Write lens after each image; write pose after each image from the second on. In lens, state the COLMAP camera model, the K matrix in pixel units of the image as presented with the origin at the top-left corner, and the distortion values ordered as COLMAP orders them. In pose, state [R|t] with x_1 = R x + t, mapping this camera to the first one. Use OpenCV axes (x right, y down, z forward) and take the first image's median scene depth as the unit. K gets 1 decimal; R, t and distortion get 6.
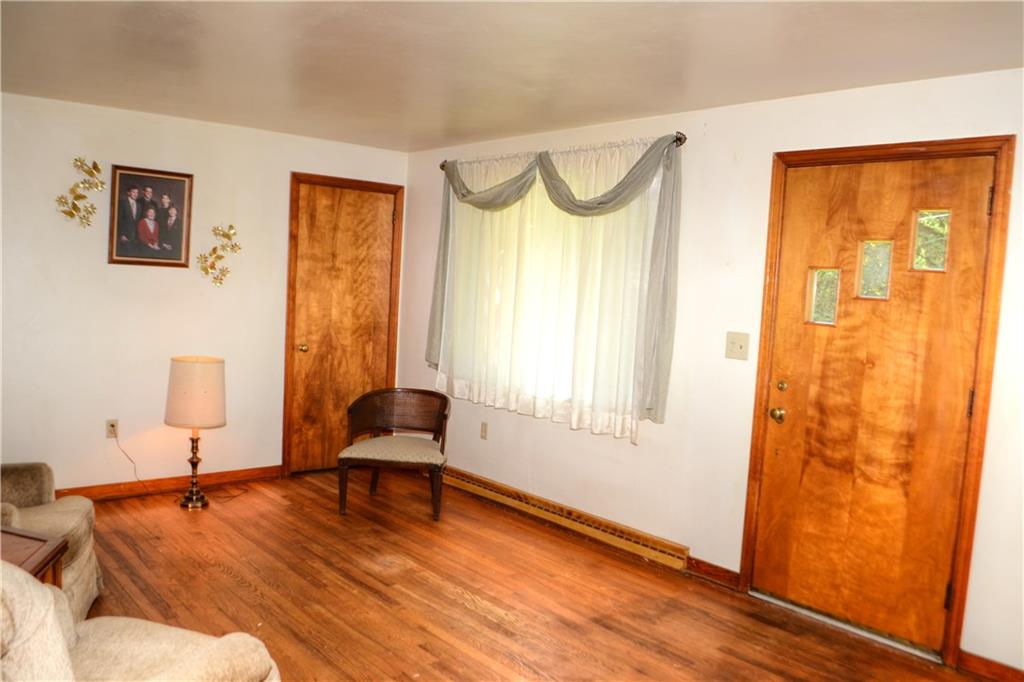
lens RADIAL K [[820.9, 0, 532.7], [0, 820.9, 344.9], [0, 0, 1]] dist [-0.076617, 0.002714]
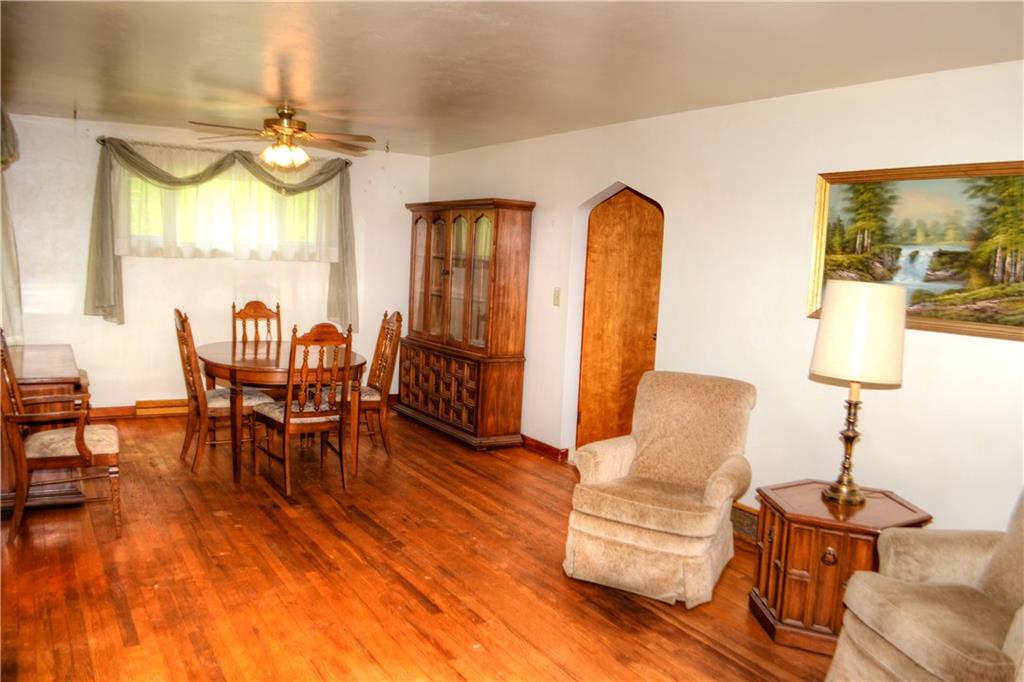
lens RADIAL K [[820.9, 0, 532.7], [0, 820.9, 344.9], [0, 0, 1]] dist [-0.076617, 0.002714]
pose [[-0.981275, -0.119856, 0.150776, -0.205343], [-0.090076, 0.977486, 0.190807, -0.108056], [-0.170251, 0.173653, -0.969979, 1.208753]]
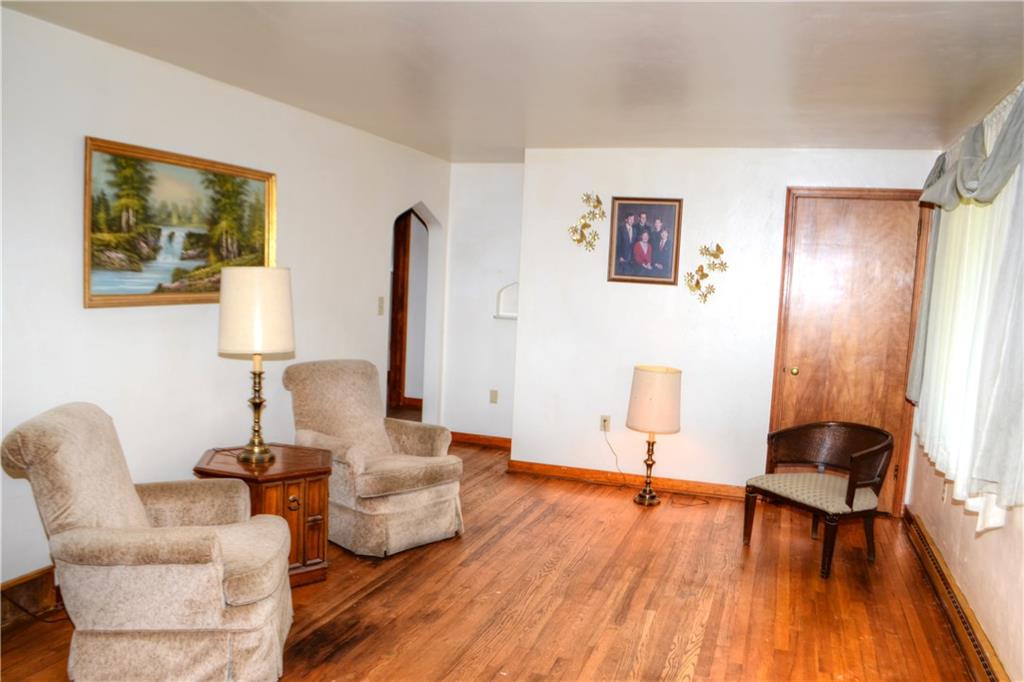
lens RADIAL K [[820.9, 0, 532.7], [0, 820.9, 344.9], [0, 0, 1]] dist [-0.076617, 0.002714]
pose [[0.513016, 0.046755, -0.857105, 0.450022], [-0.086250, 0.996270, 0.002722, -0.002953], [0.854035, 0.072528, 0.515135, 0.302119]]
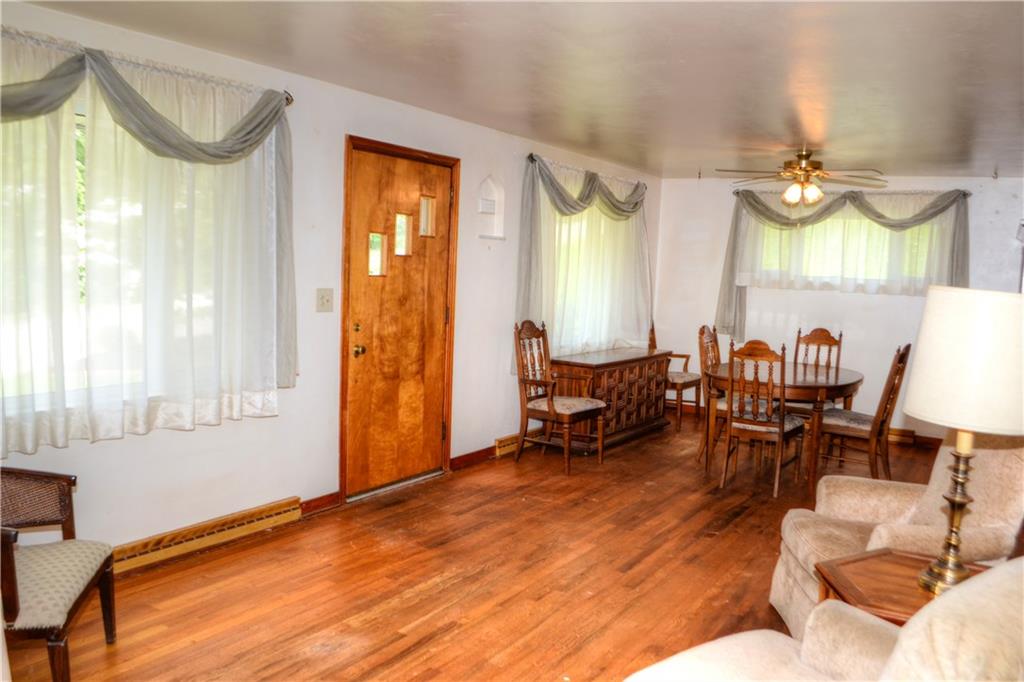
lens RADIAL K [[820.9, 0, 532.7], [0, 820.9, 344.9], [0, 0, 1]] dist [-0.076617, 0.002714]
pose [[-0.291771, -0.162730, 0.942544, -0.764320], [0.011129, 0.984777, 0.173467, -0.109873], [-0.956424, 0.061102, -0.285518, 0.885022]]
